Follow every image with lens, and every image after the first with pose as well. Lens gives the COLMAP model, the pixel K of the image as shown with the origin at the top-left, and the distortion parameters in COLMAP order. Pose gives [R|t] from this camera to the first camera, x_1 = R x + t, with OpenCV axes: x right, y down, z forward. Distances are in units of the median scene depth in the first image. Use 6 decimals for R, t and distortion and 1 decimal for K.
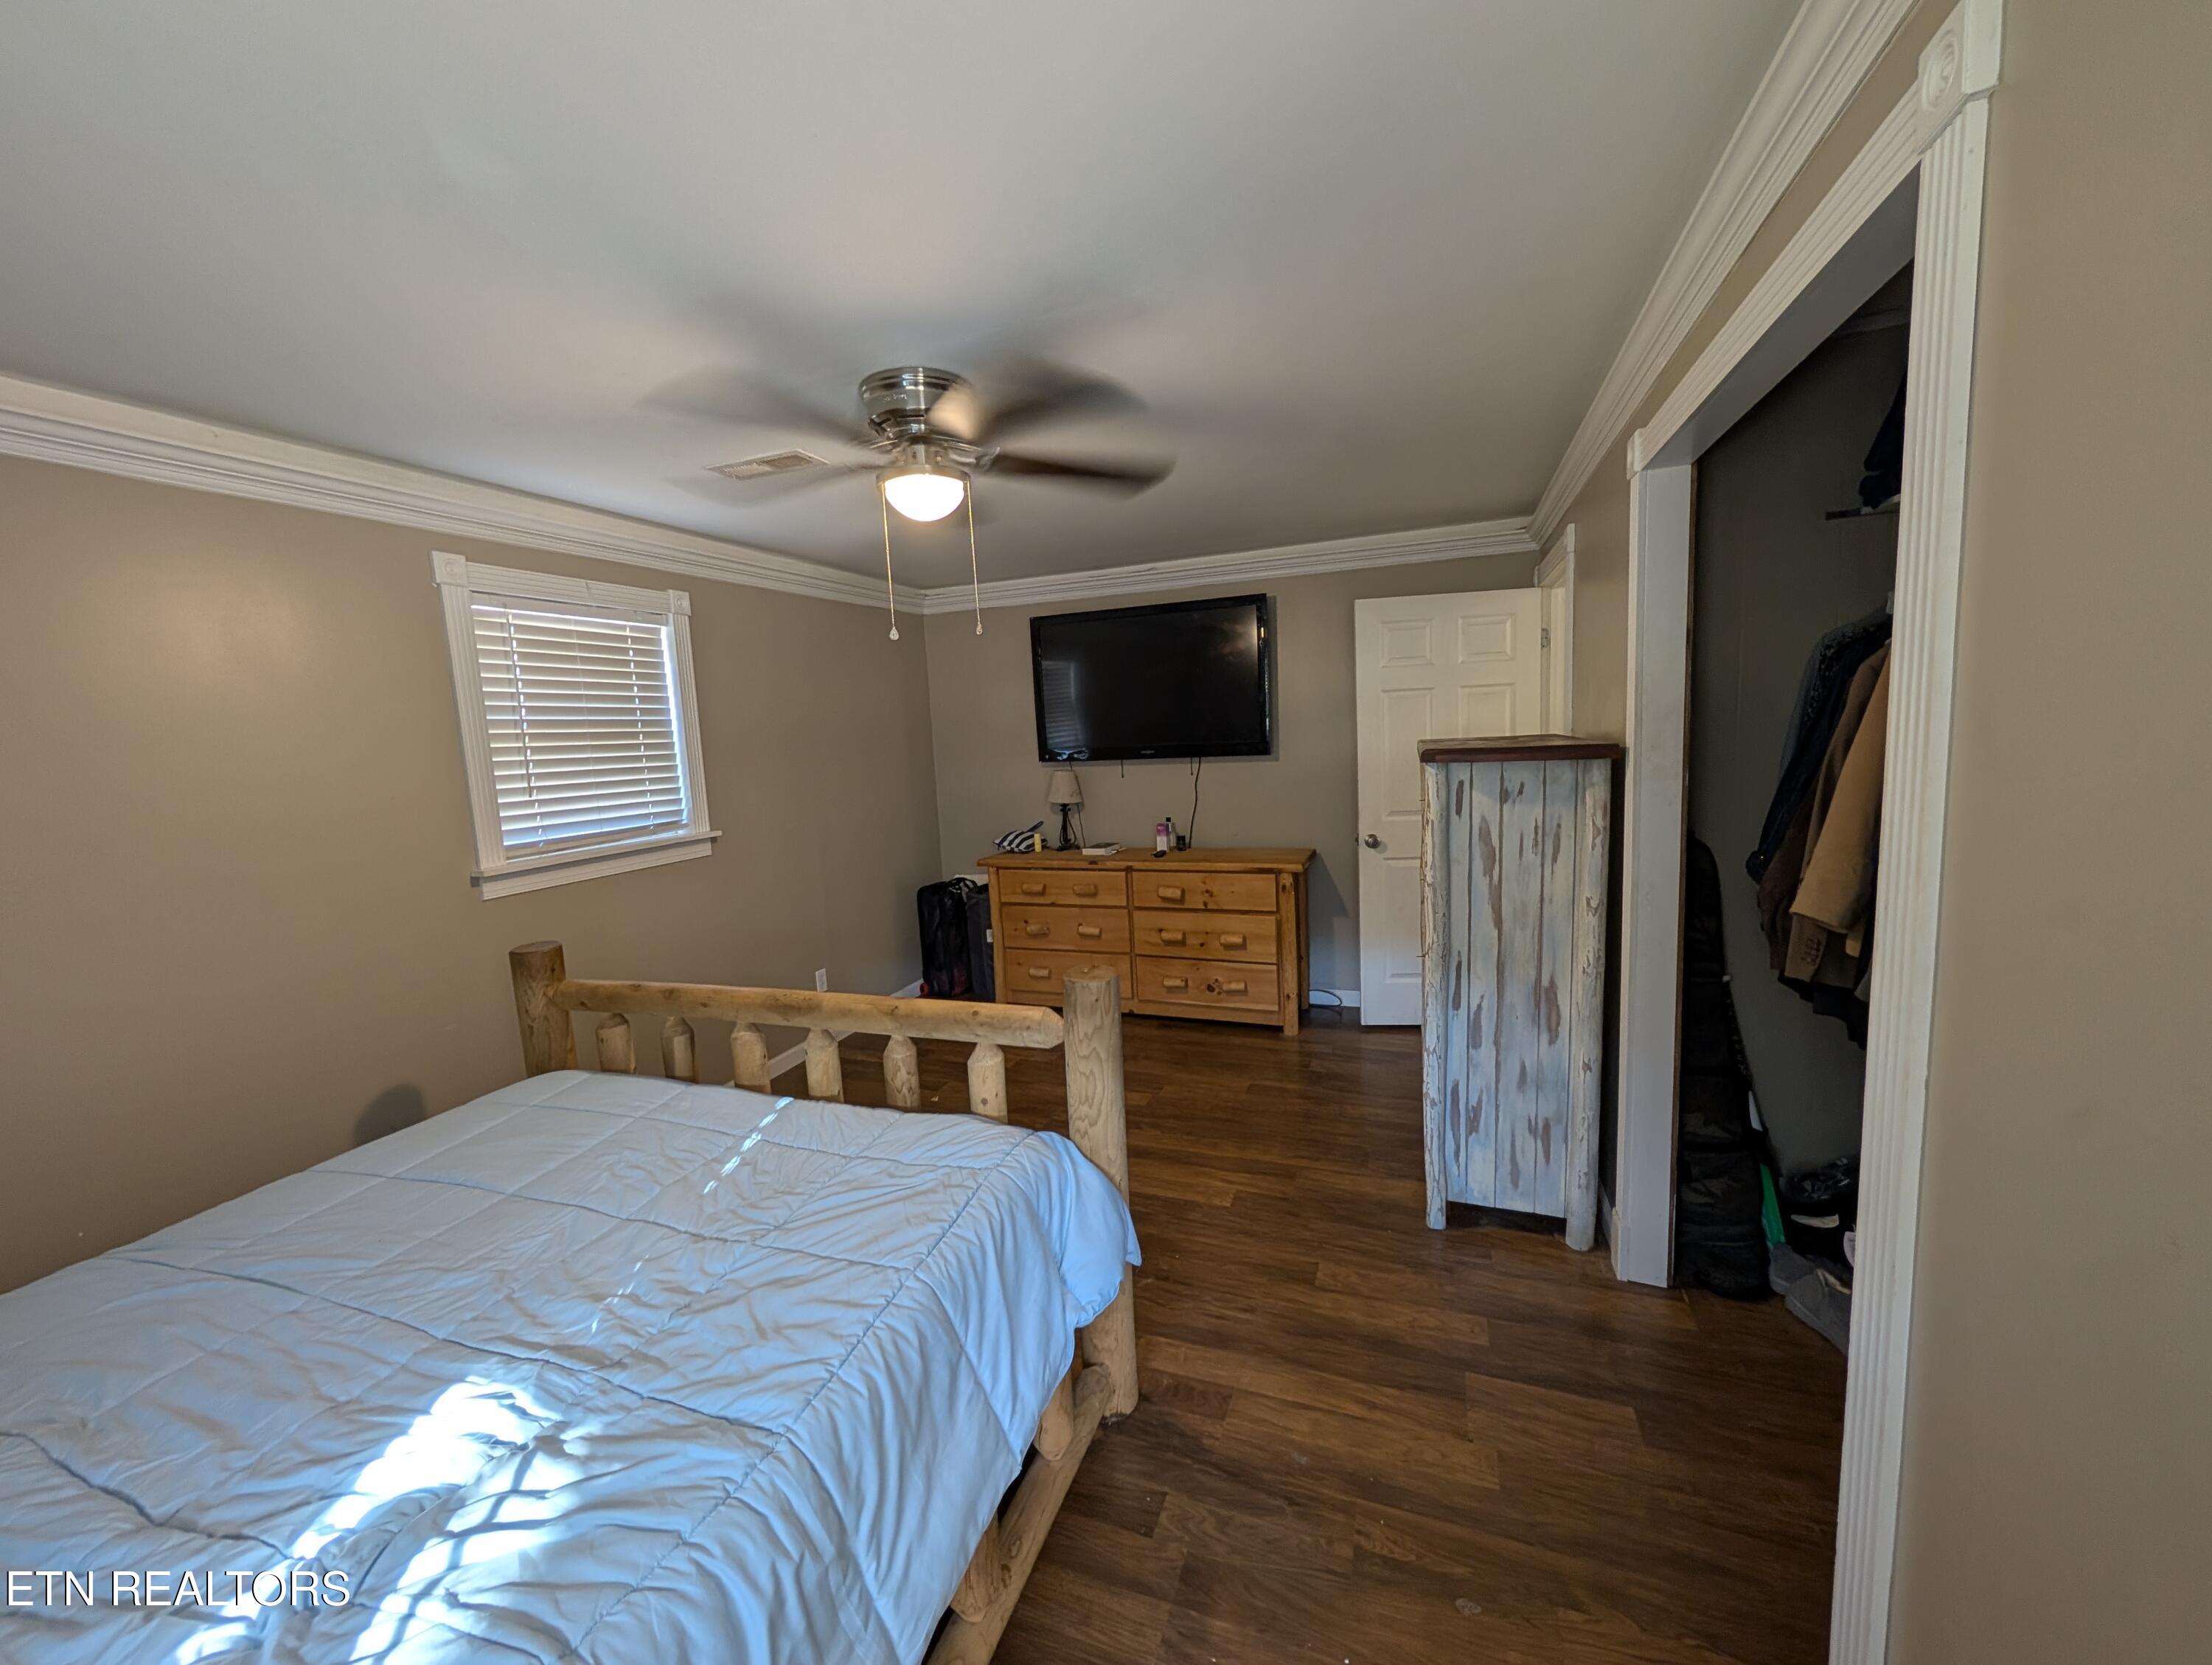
lens RADIAL K [[845.3, 0, 1105.1], [0, 845.3, 830.8], [0, 0, 1]] dist [-0.003874, 0.000460]
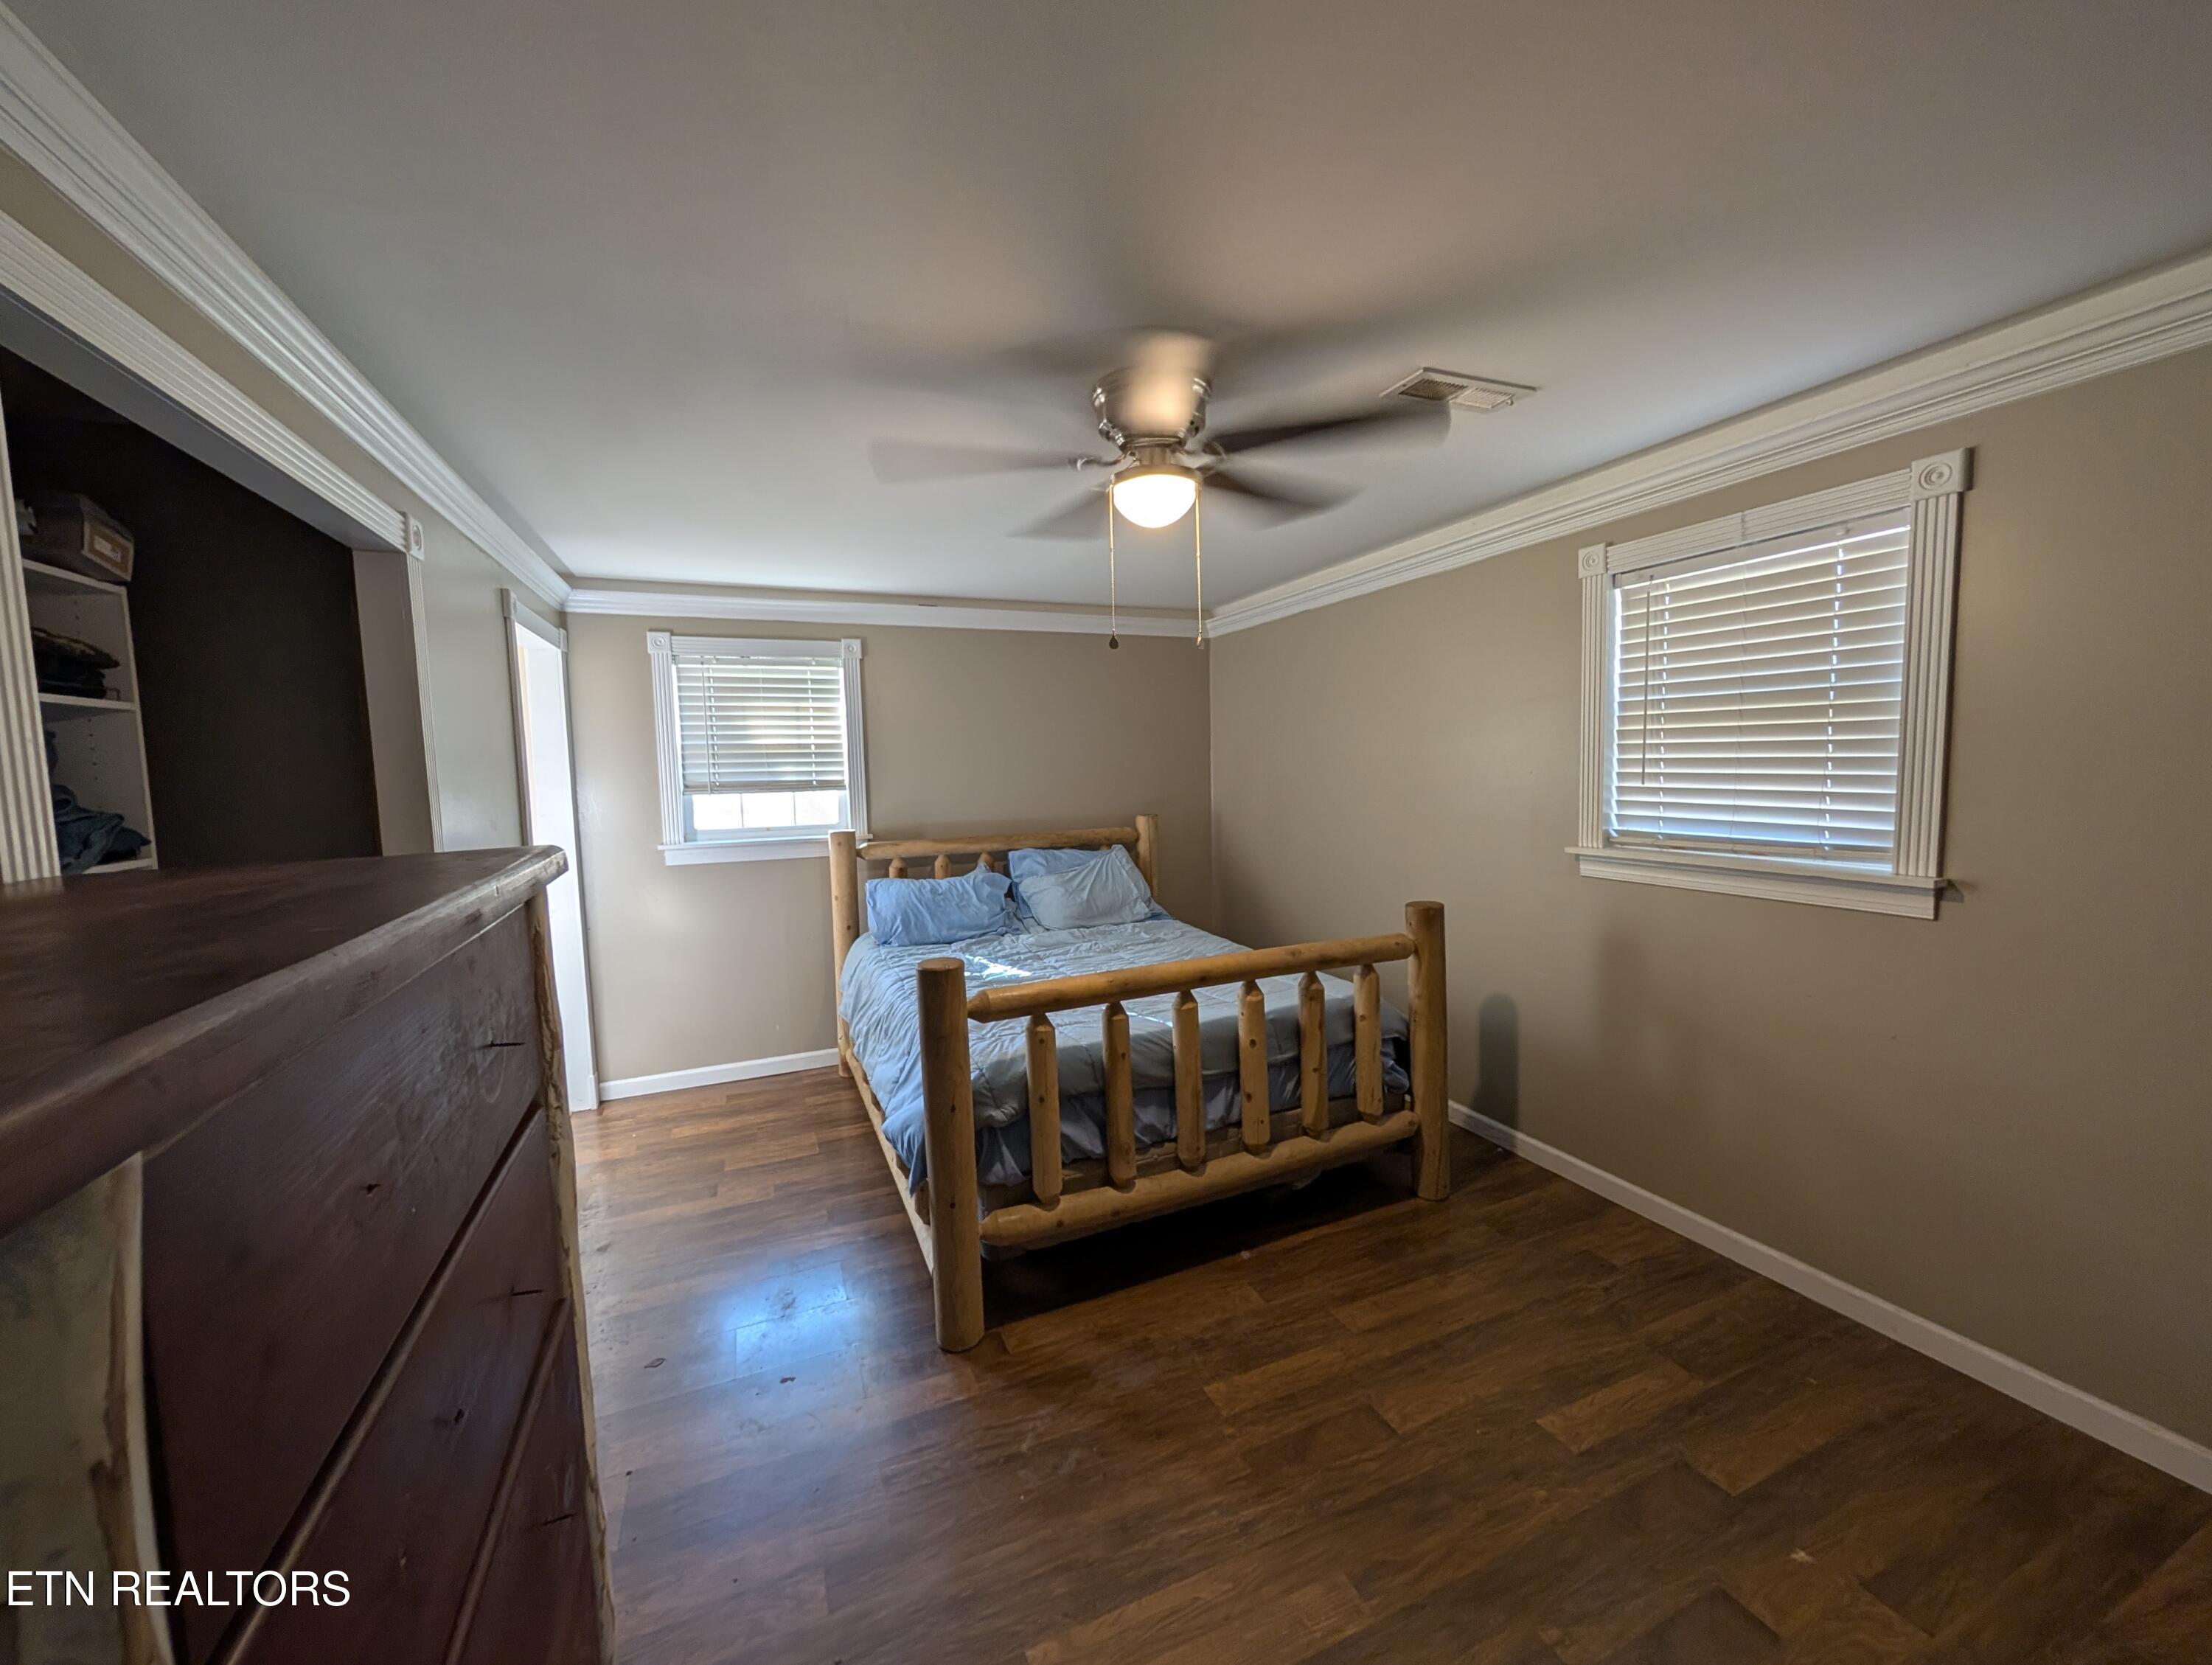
lens RADIAL K [[845.3, 0, 1100.6], [0, 845.3, 832.8], [0, 0, 1]] dist [-0.003874, 0.000460]
pose [[-0.718480, 0.125917, -0.684055, 0.342747], [-0.019819, 0.979371, 0.201094, -0.143072], [0.695265, 0.158040, -0.701164, 1.097406]]
